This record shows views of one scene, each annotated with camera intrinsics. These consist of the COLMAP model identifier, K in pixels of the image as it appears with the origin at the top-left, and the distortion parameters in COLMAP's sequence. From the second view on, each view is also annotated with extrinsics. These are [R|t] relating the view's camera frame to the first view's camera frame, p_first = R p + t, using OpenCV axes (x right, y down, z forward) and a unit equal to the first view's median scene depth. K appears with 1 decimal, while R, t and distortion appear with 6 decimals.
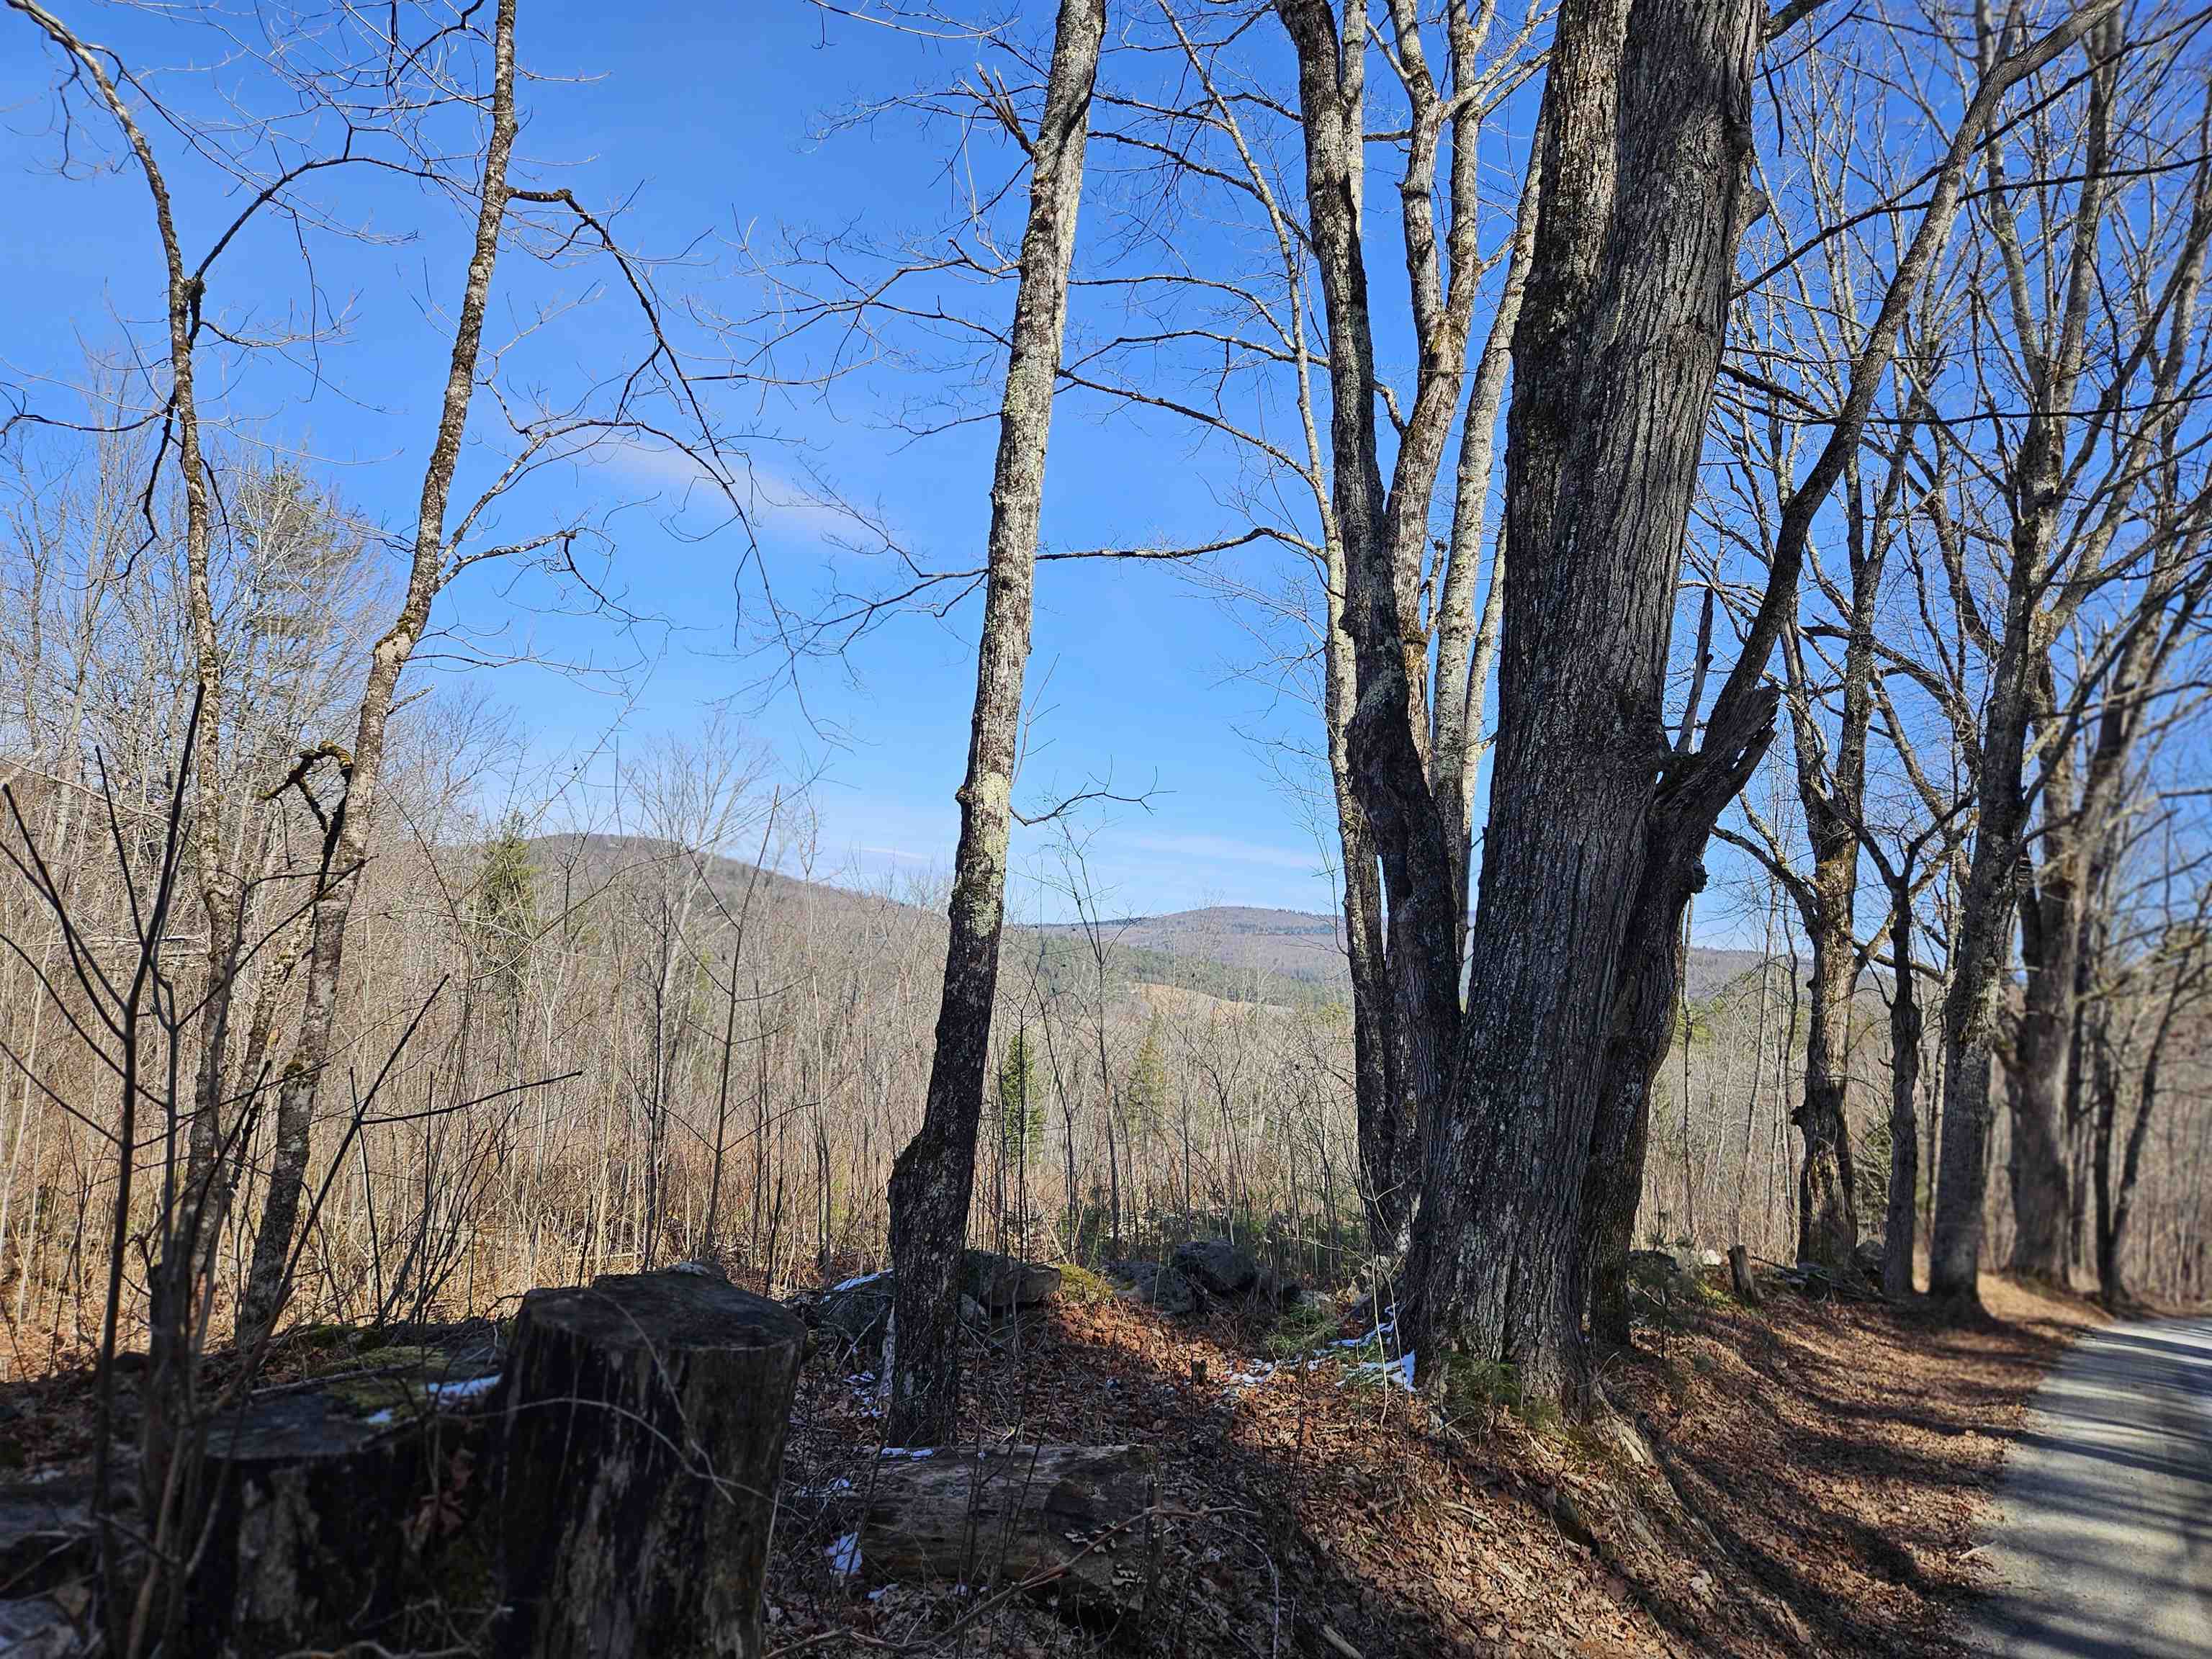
lens RADIAL K [[1484.6, 0, 1088.3], [0, 1484.6, 815.7], [0, 0, 1]] dist [0.083073, -0.070703]
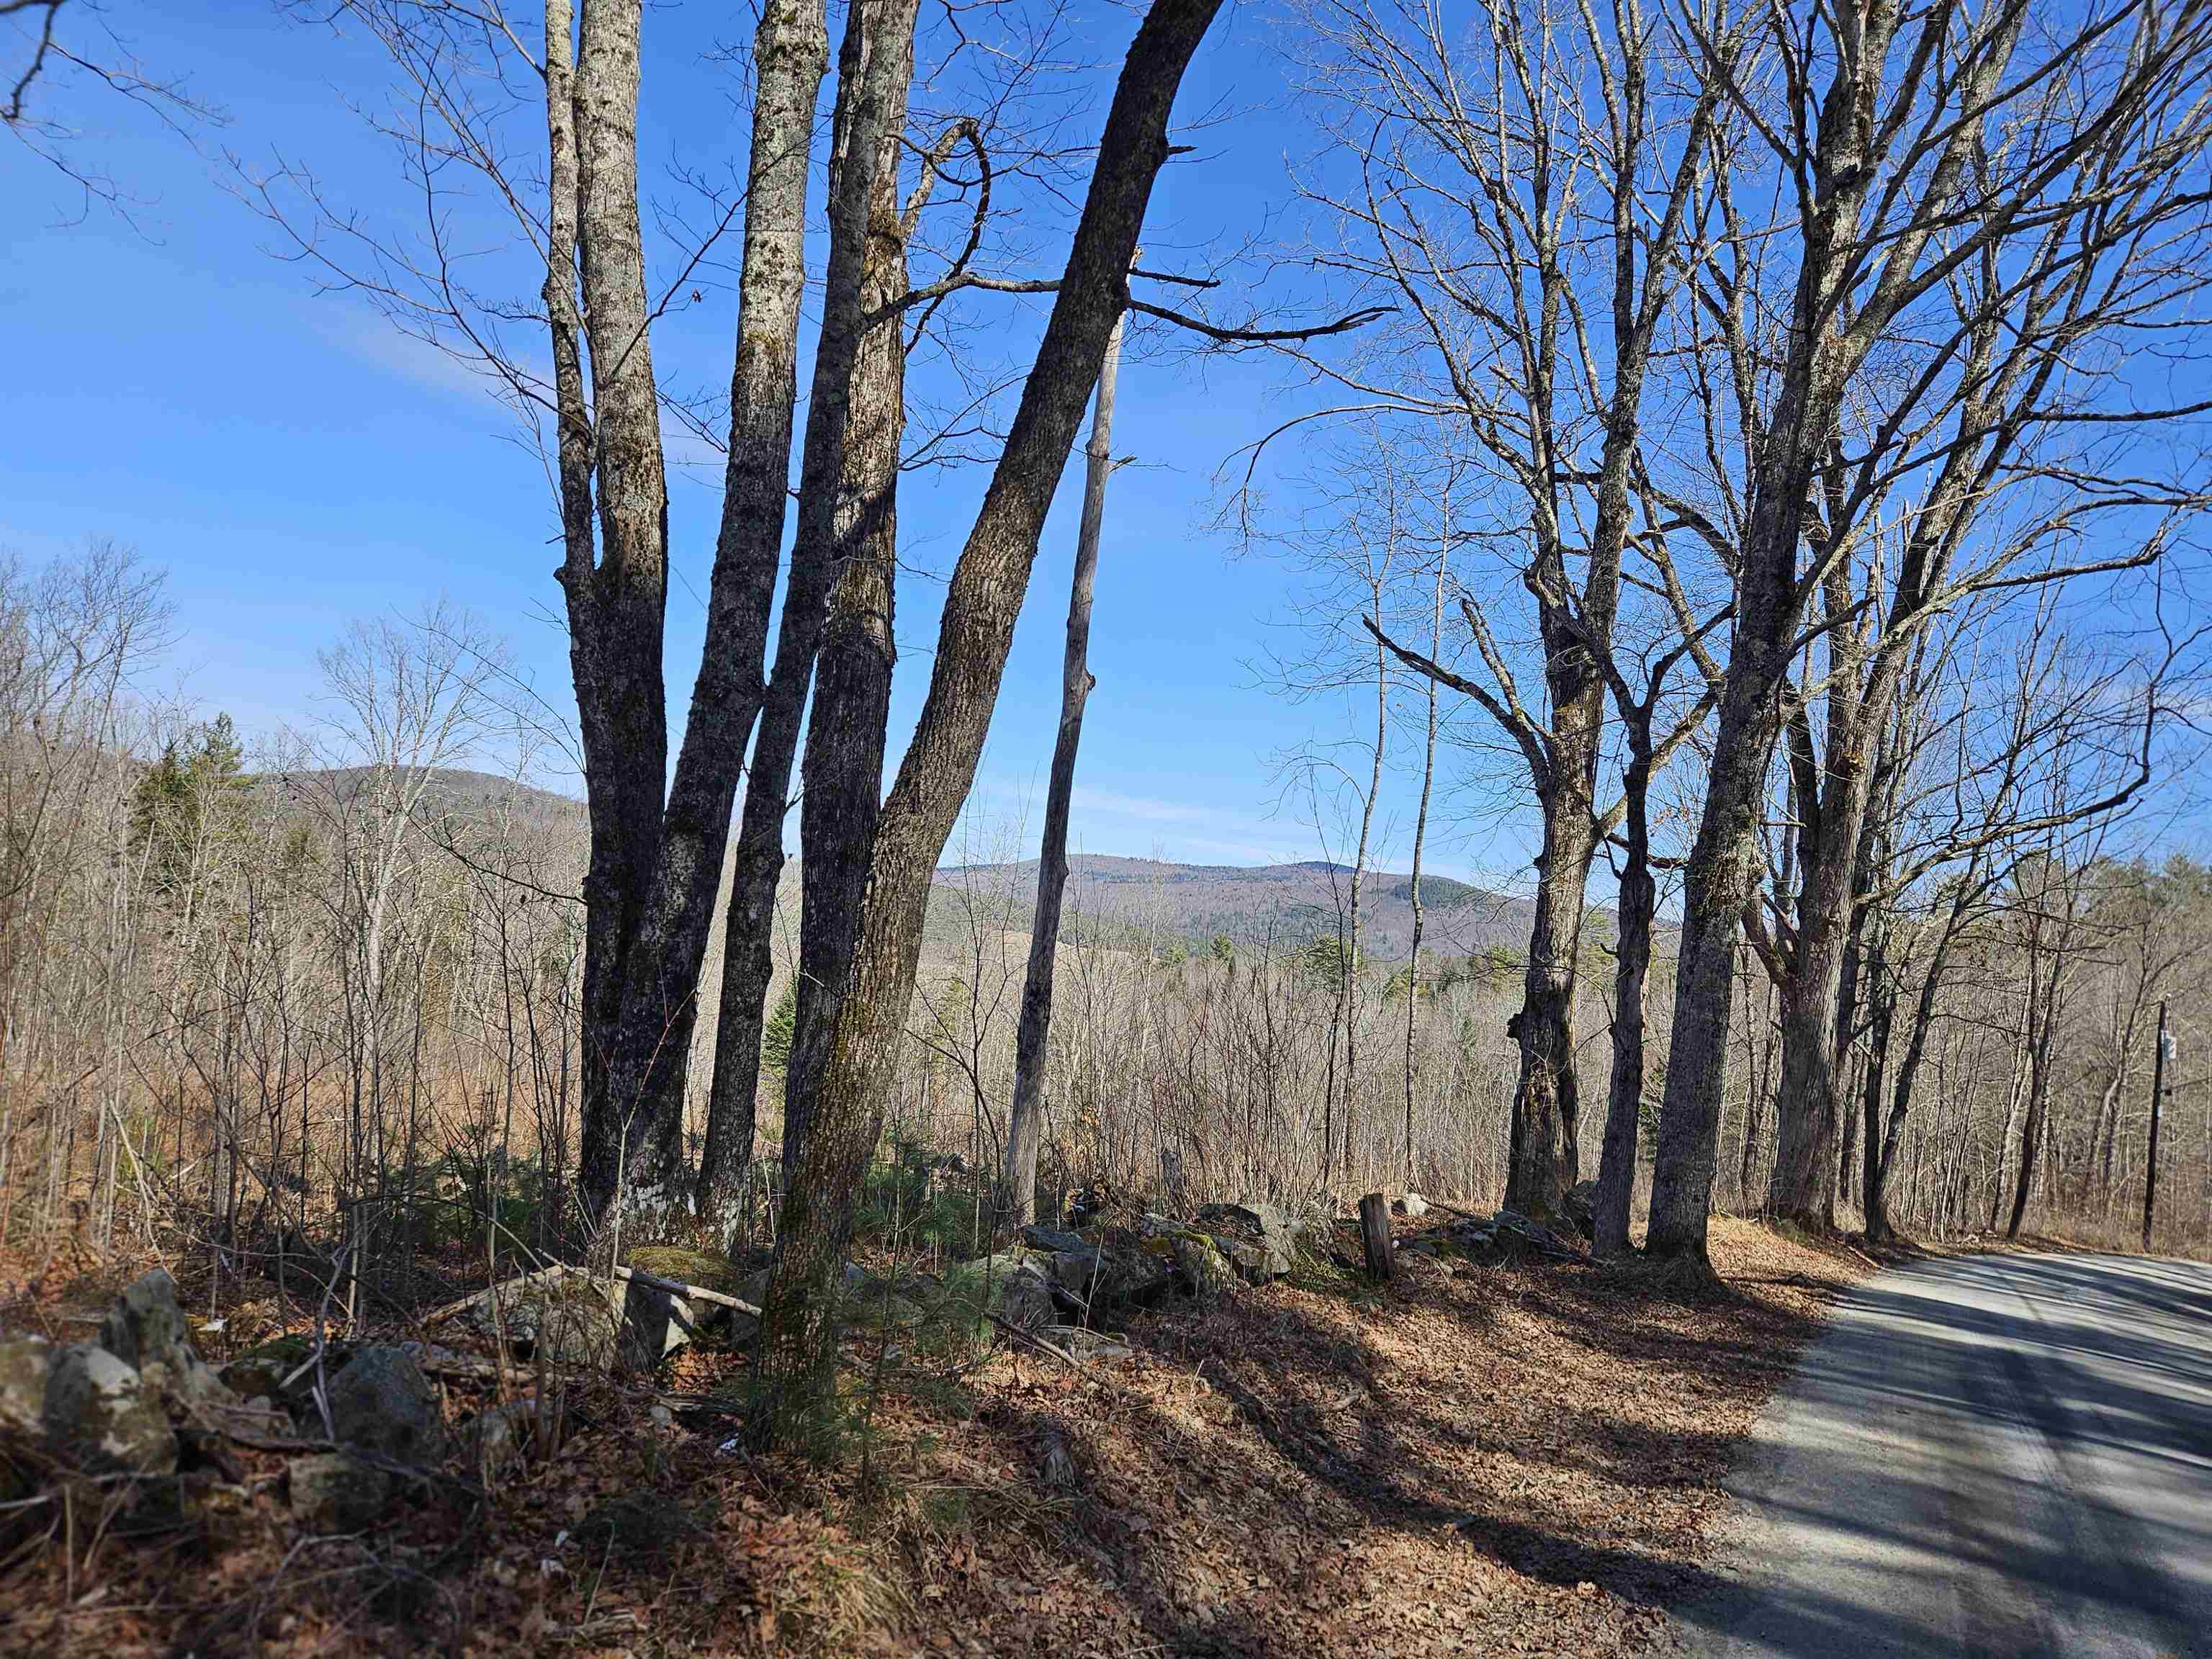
lens RADIAL K [[1484.6, 0, 1119.3], [0, 1484.6, 840.7], [0, 0, 1]] dist [0.083073, -0.070703]
pose [[0.992979, 0.016897, 0.117074, 0.162871], [-0.022923, 0.998470, 0.050316, 0.064152], [-0.116045, -0.052646, 0.991848, 0.240739]]
